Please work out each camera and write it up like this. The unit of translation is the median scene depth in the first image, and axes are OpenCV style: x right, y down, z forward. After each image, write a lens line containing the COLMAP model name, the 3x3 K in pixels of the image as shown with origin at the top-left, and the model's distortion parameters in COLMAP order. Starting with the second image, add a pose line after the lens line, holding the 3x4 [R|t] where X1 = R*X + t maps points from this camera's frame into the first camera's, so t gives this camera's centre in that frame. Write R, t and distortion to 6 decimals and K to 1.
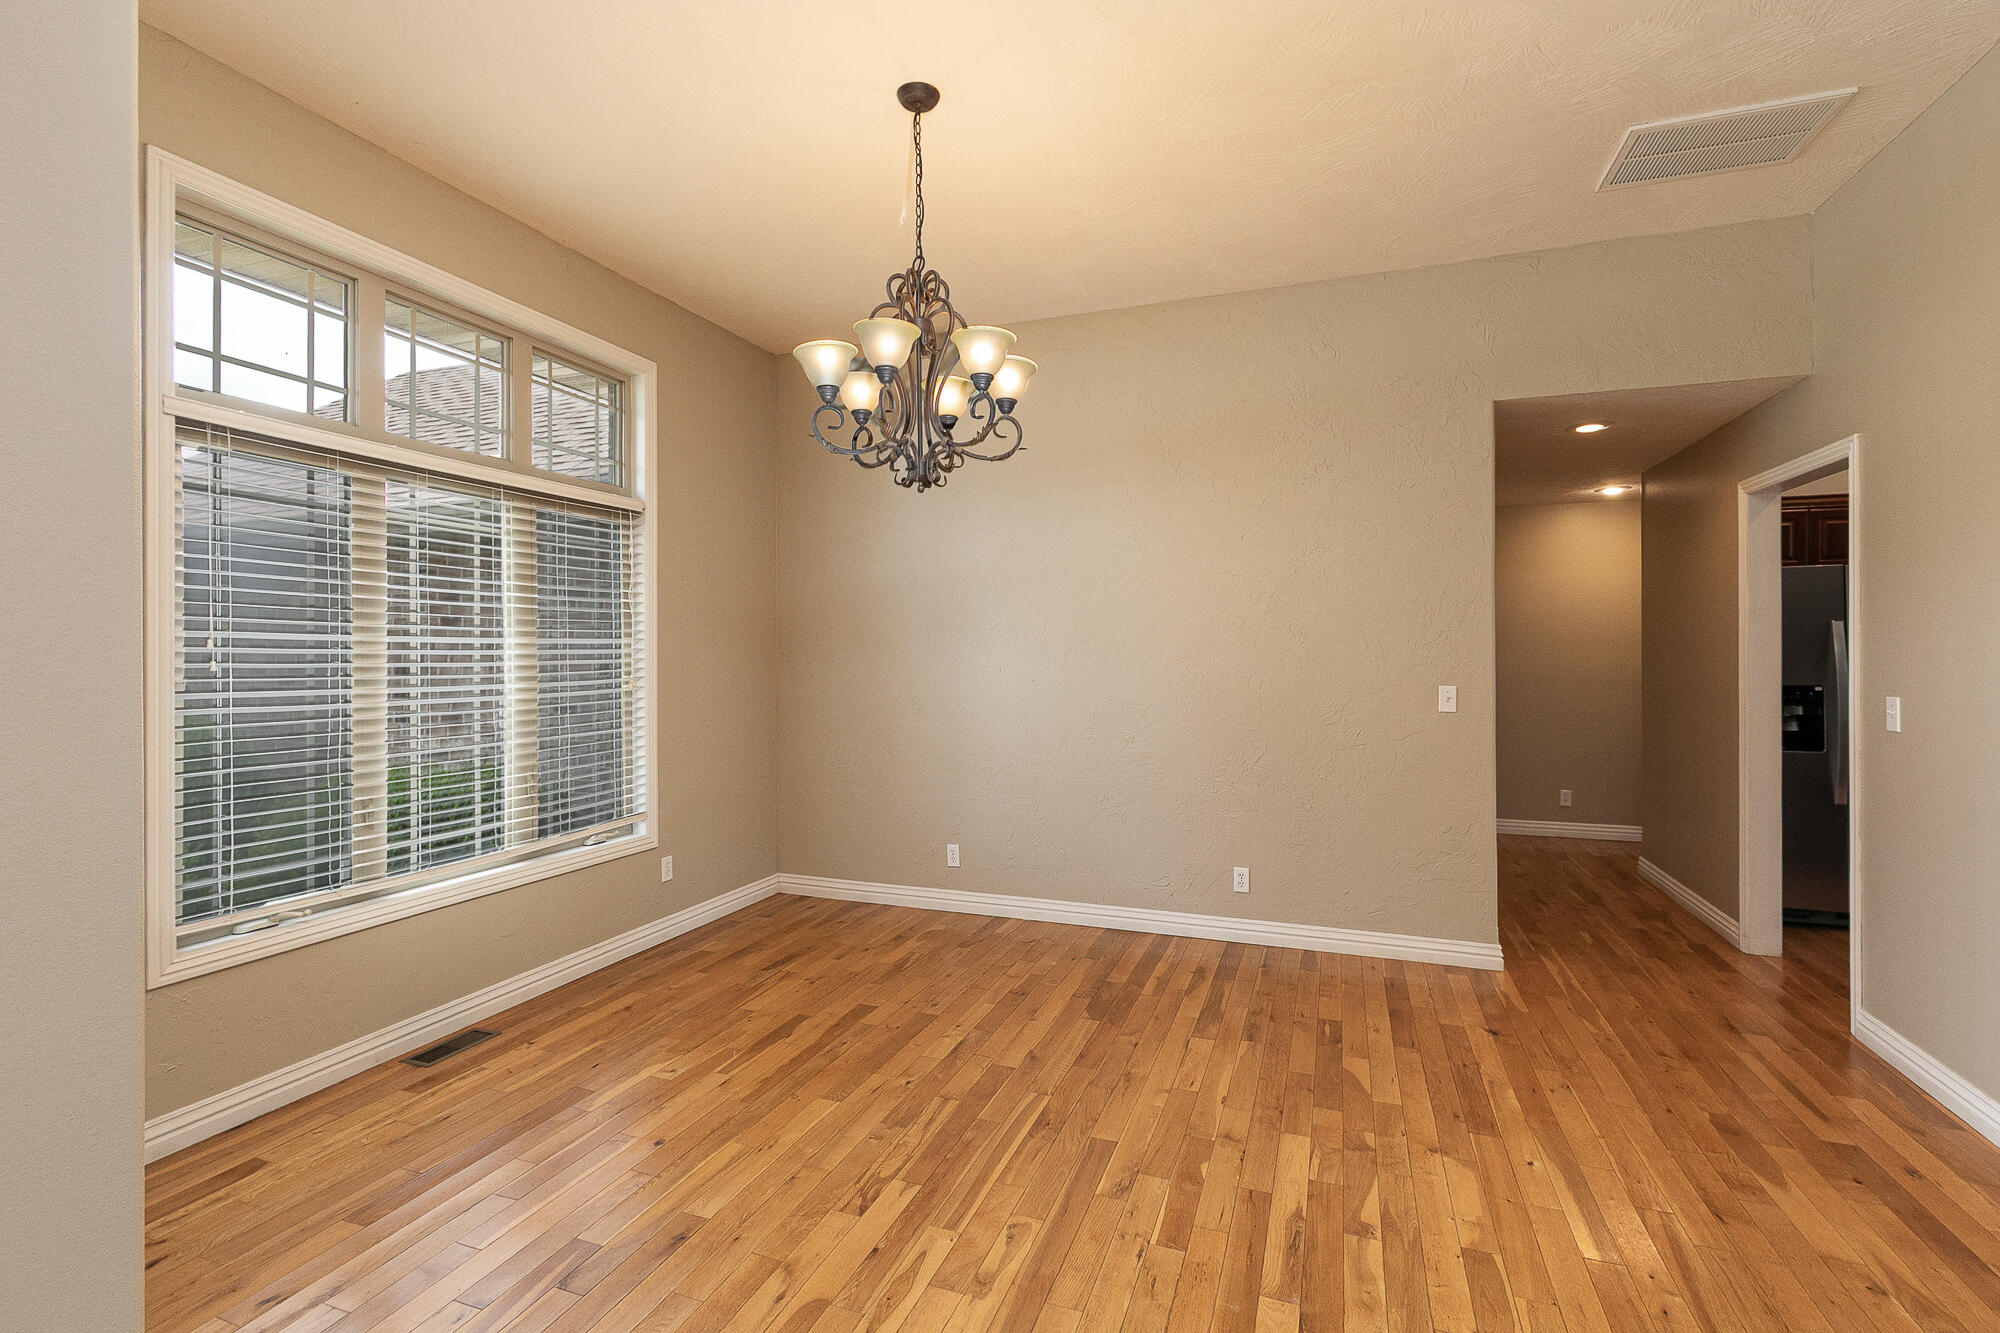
lens RADIAL K [[933.4, 0, 980.1], [0, 933.4, 667.0], [0, 0, 1]] dist [-0.000144, -0.000435]
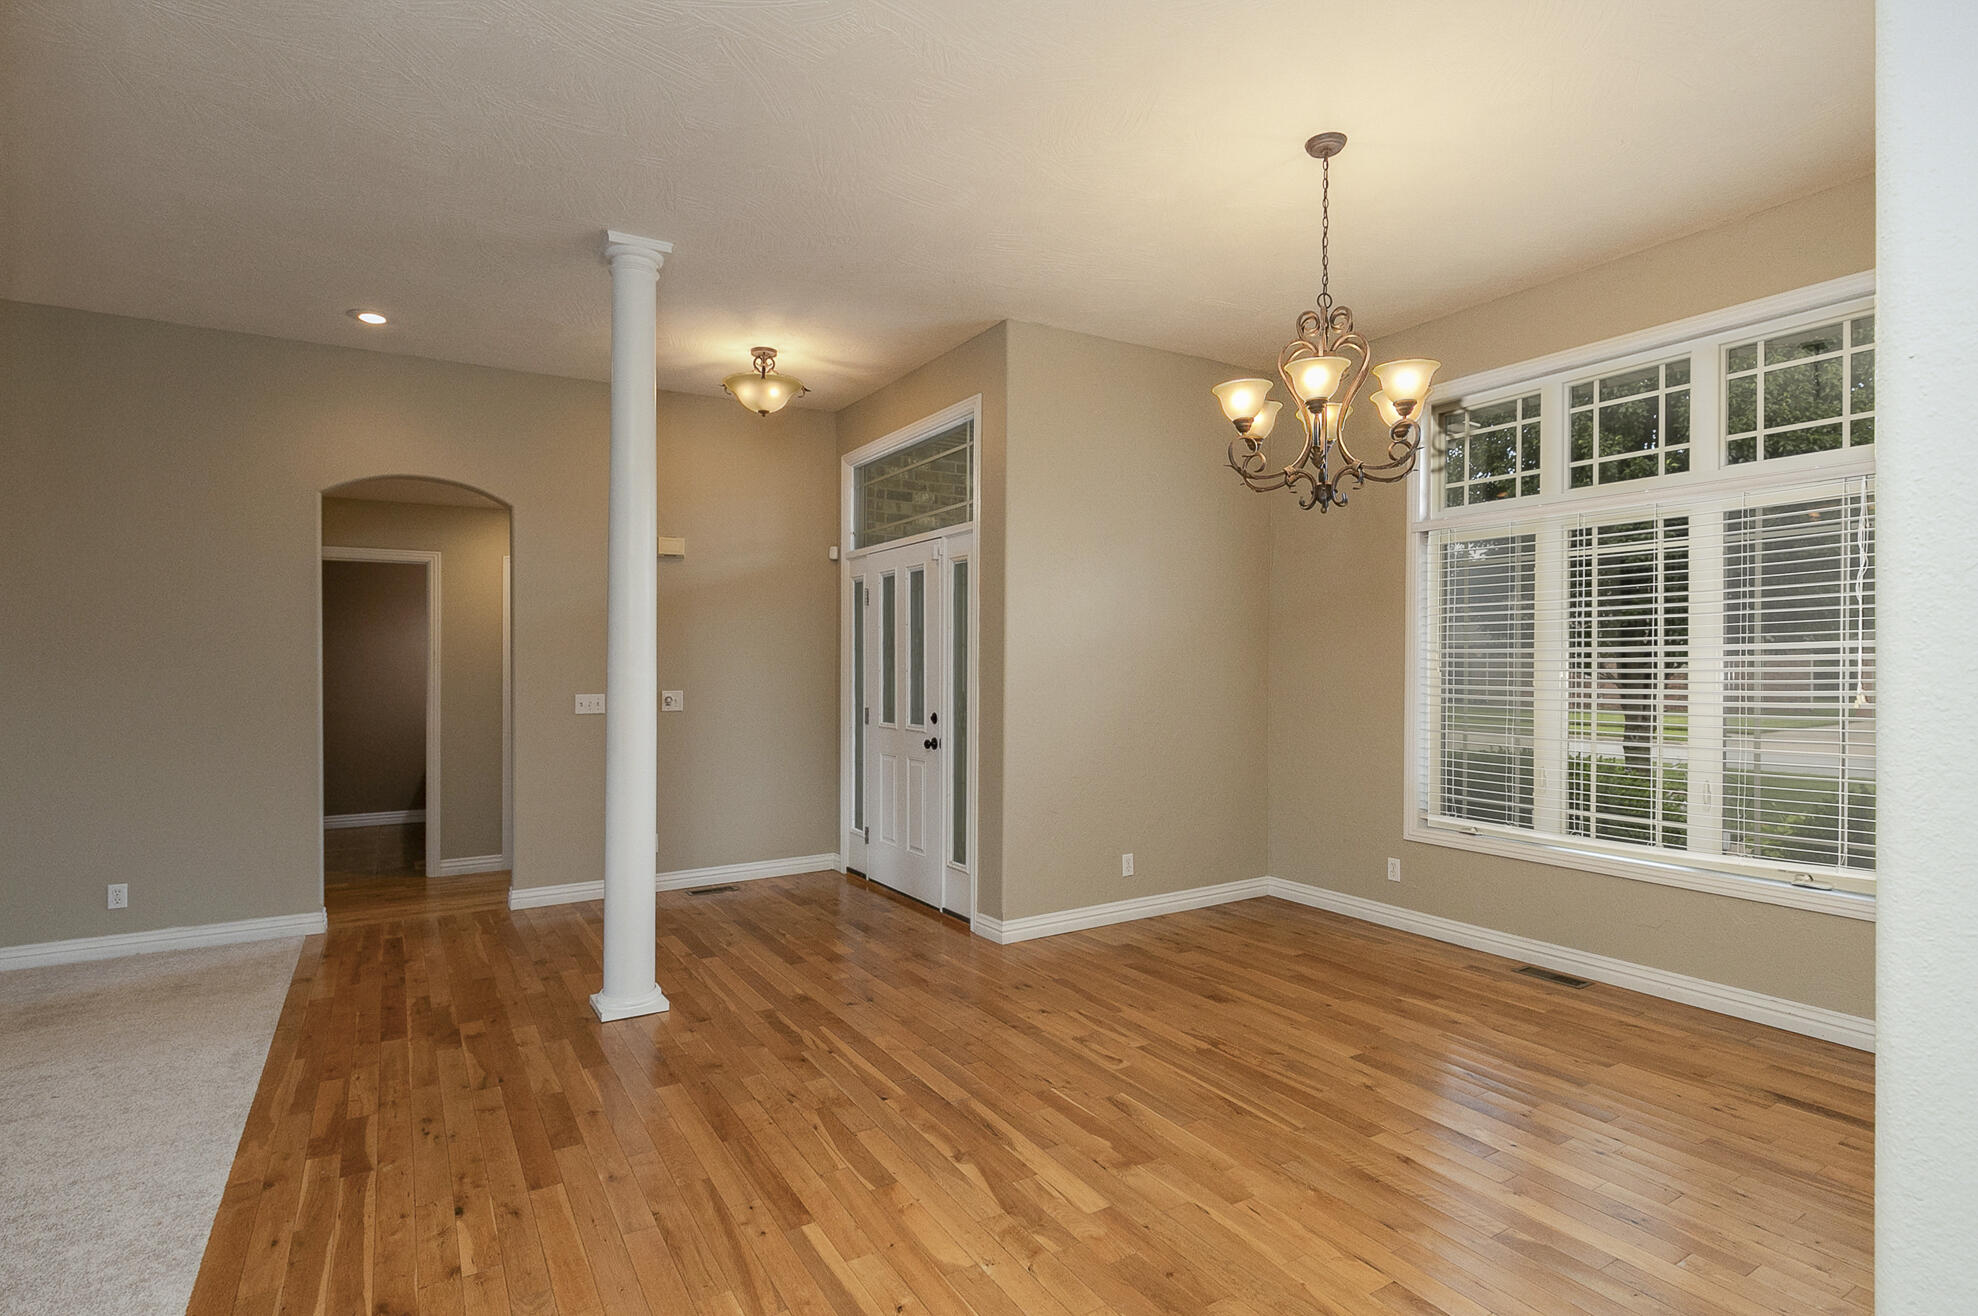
lens RADIAL K [[943.0, 0, 983.1], [0, 943.0, 659.2], [0, 0, 1]] dist [0.001545, 0.000071]
pose [[-0.614643, -0.000720, -0.788805, 0.886793], [-0.006256, 0.999973, 0.003962, -0.016913], [0.788781, 0.007370, -0.614631, 1.163369]]
